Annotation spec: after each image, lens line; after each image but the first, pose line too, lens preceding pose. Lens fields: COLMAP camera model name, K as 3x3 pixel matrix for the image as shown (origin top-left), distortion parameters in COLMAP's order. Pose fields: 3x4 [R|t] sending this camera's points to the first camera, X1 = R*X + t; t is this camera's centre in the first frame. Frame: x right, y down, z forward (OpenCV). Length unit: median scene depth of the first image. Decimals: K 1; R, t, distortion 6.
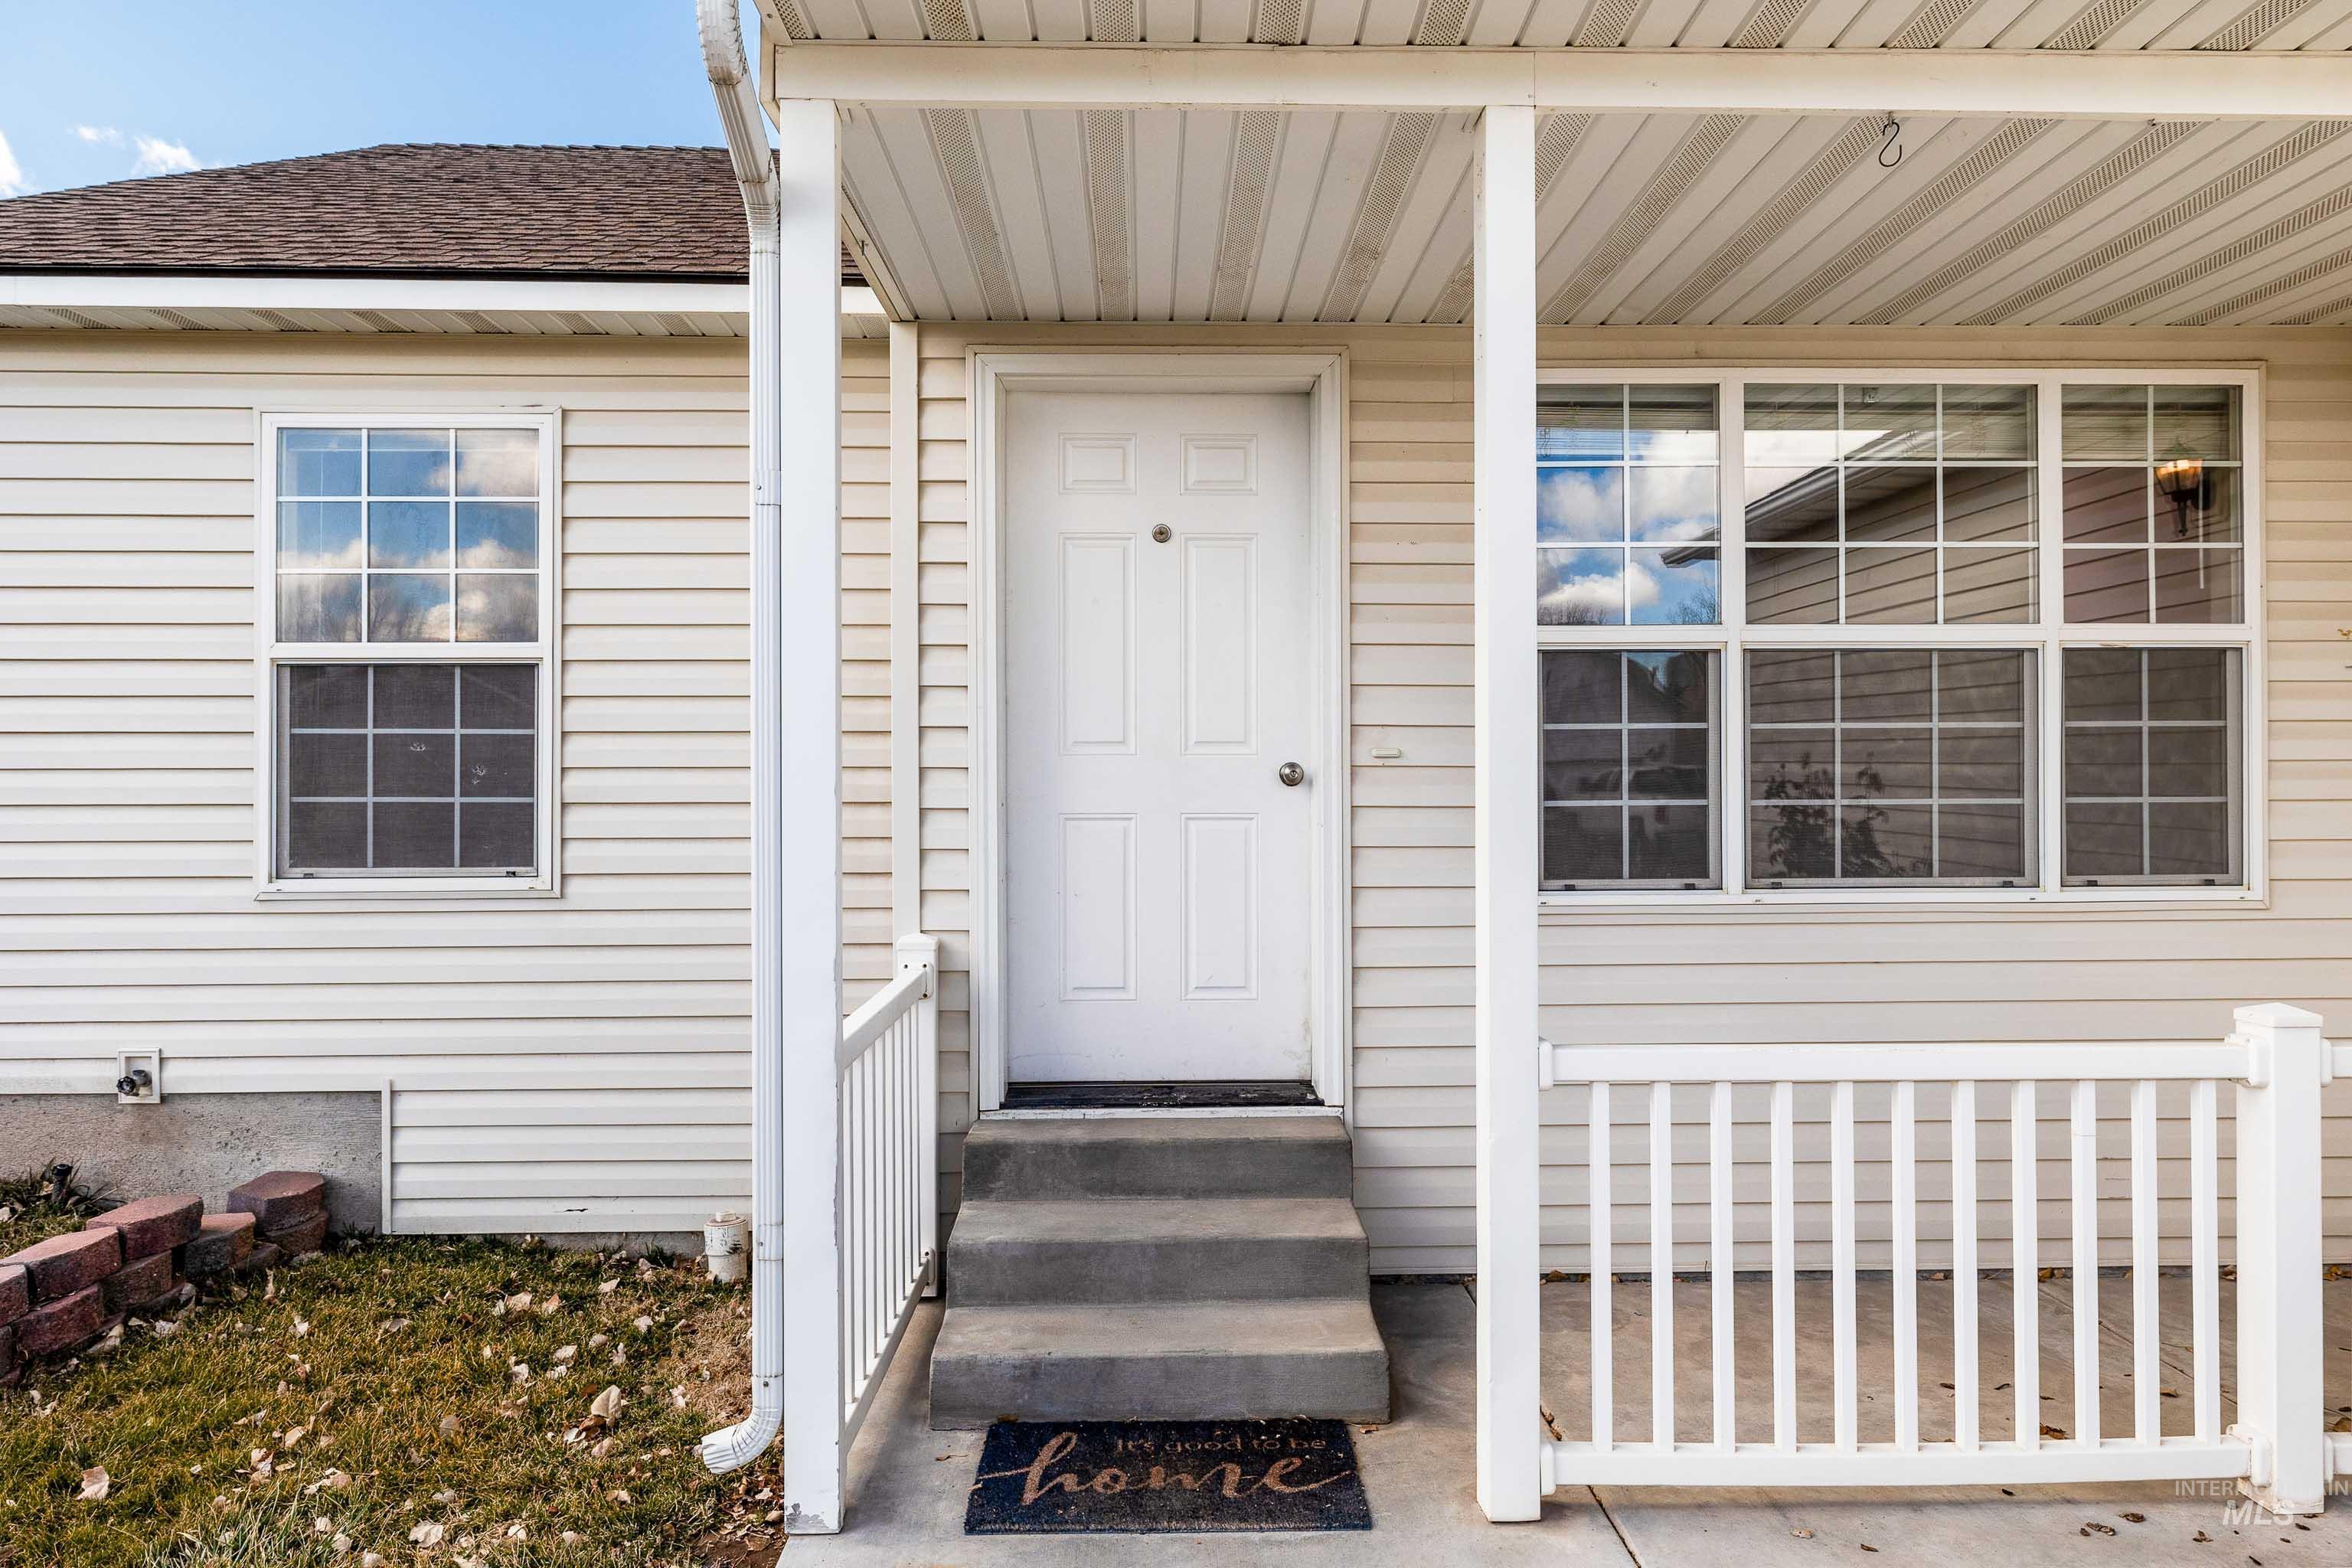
lens RADIAL K [[1513.4, 0, 1169.9], [0, 1513.4, 781.3], [0, 0, 1]] dist [-0.002426, -0.001204]
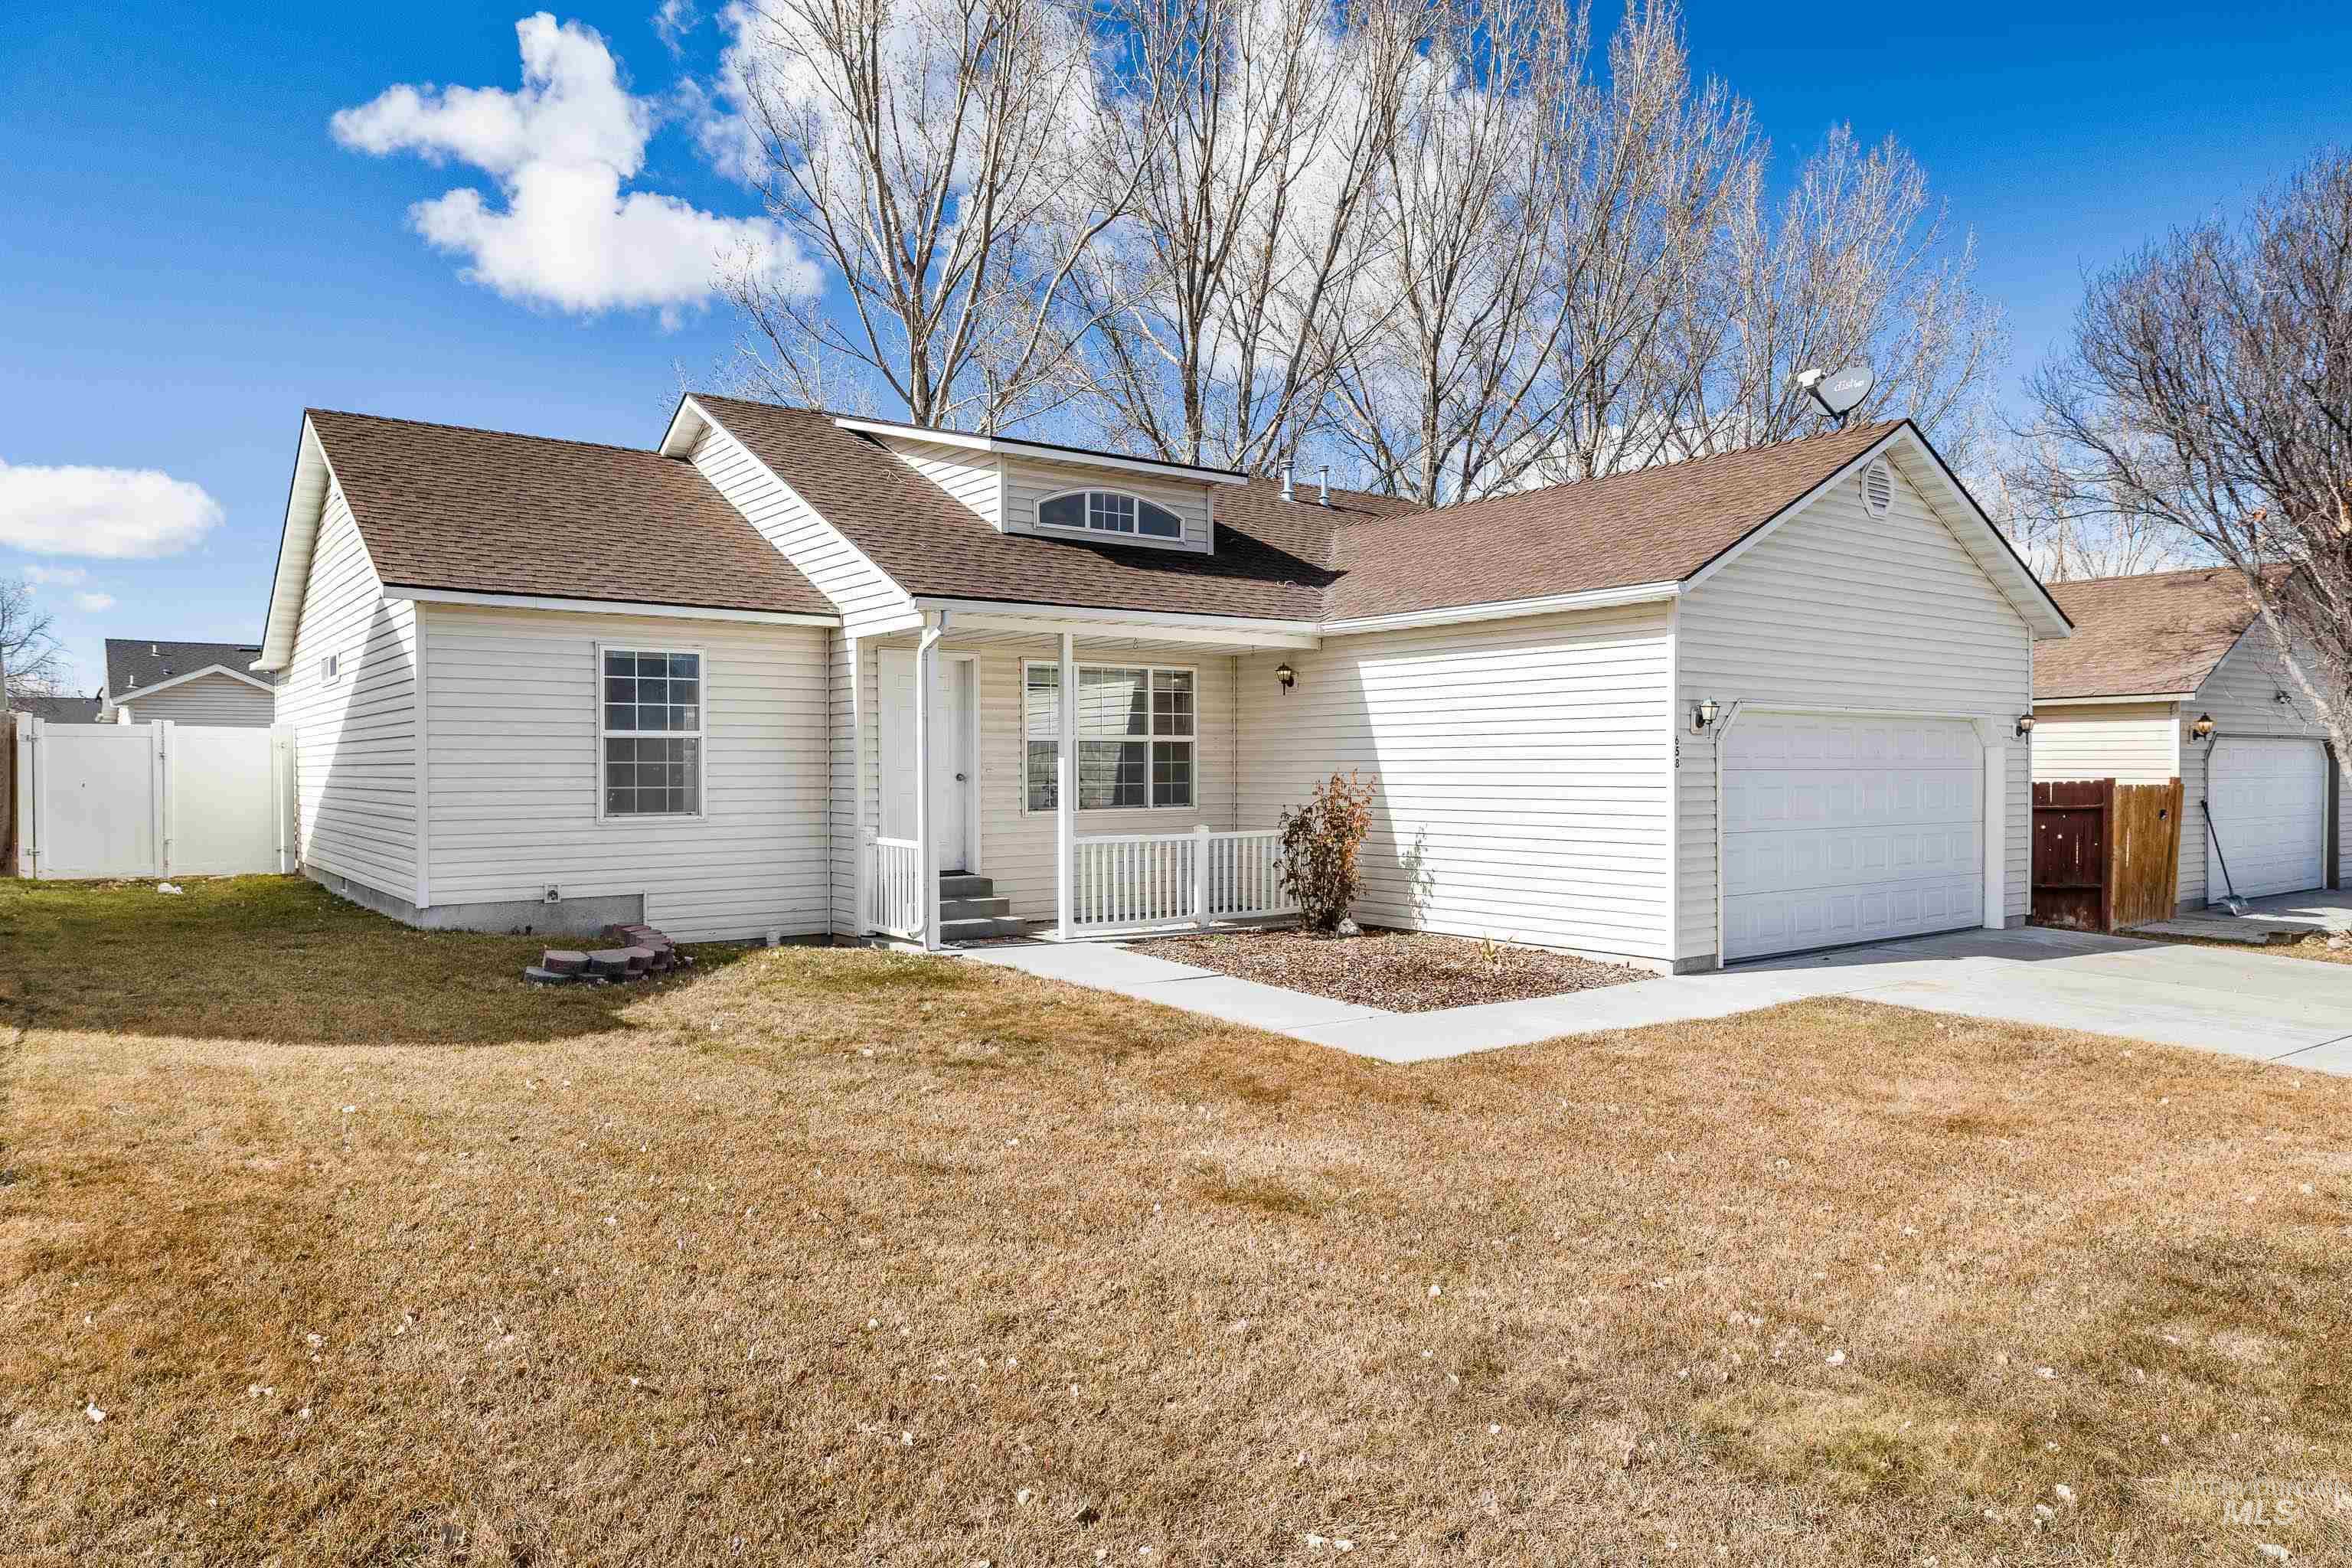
lens RADIAL K [[1513.4, 0, 1184.7], [0, 1513.4, 786.9], [0, 0, 1]] dist [-0.002426, -0.001204]
pose [[0.809973, -0.007470, 0.586420, -1.473059], [0.003897, 0.999965, 0.007355, -0.005751], [-0.586455, -0.003672, 0.809974, -1.979513]]
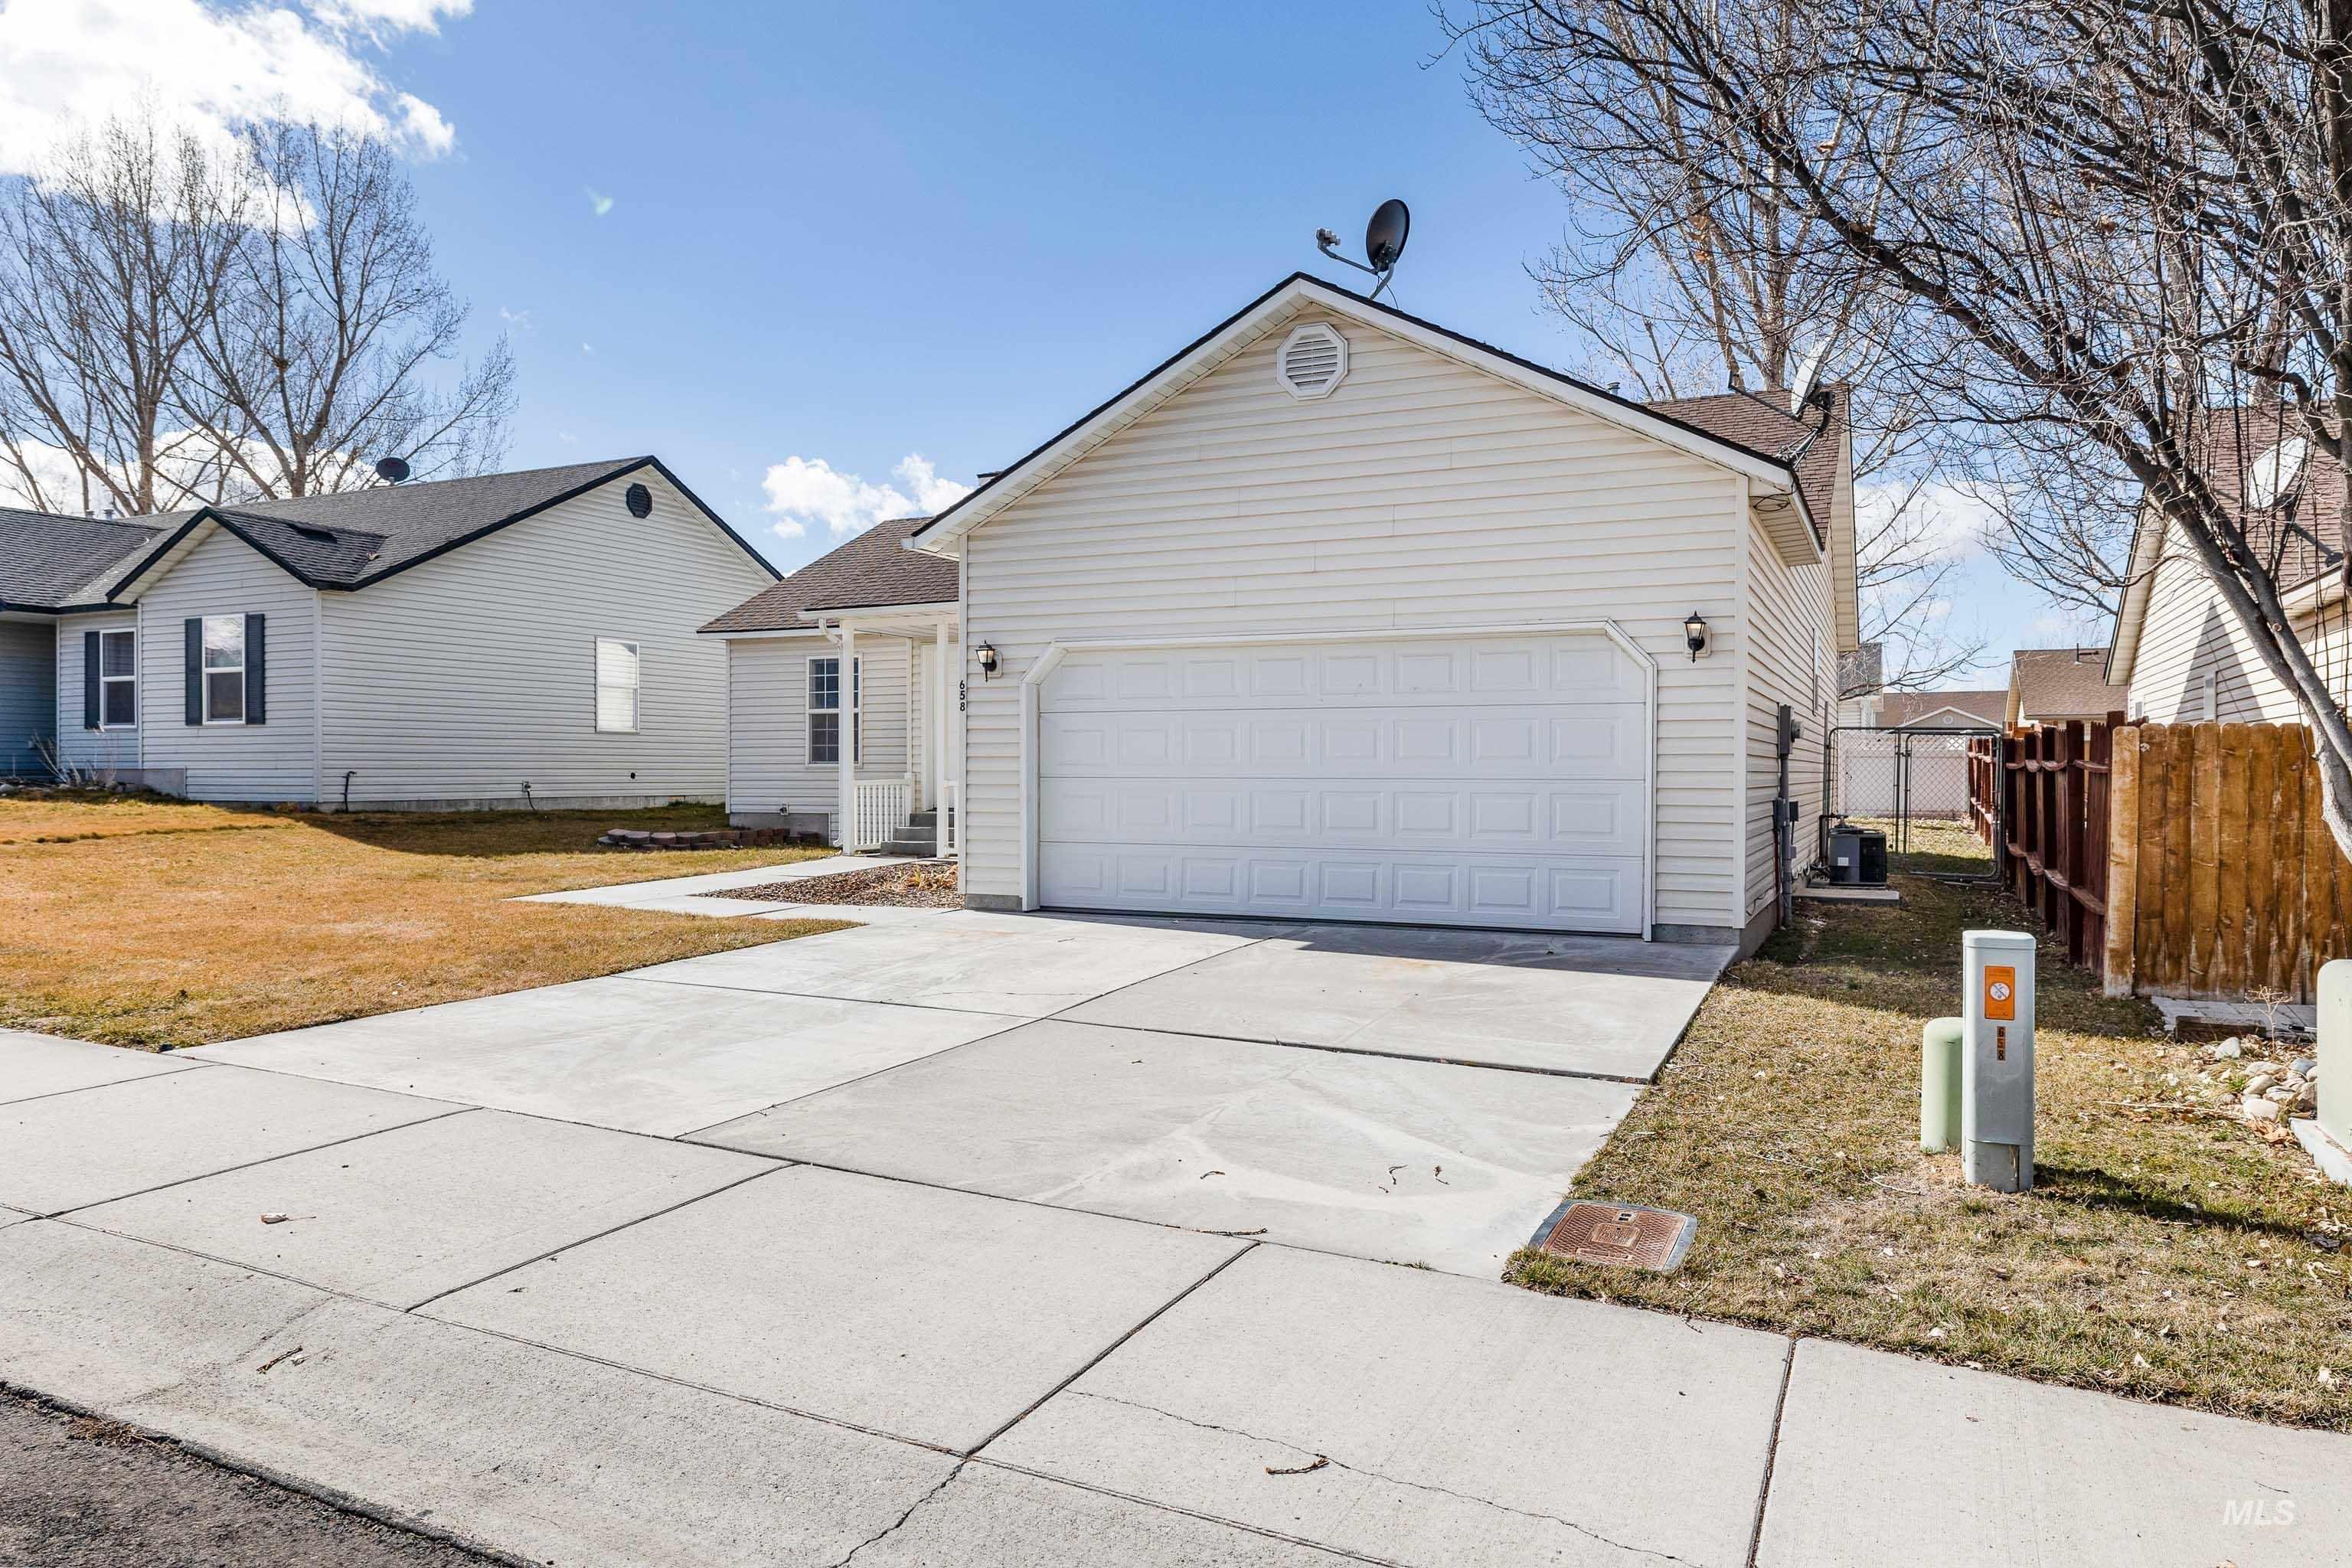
lens RADIAL K [[1541.7, 0, 1167.6], [0, 1541.7, 781.9], [0, 0, 1]] dist [-0.019481, -0.002907]
pose [[0.893501, 0.007374, -0.449001, 2.524945], [-0.007735, 0.999970, 0.001030, 0.114203], [0.448995, 0.002553, 0.893531, -2.714131]]
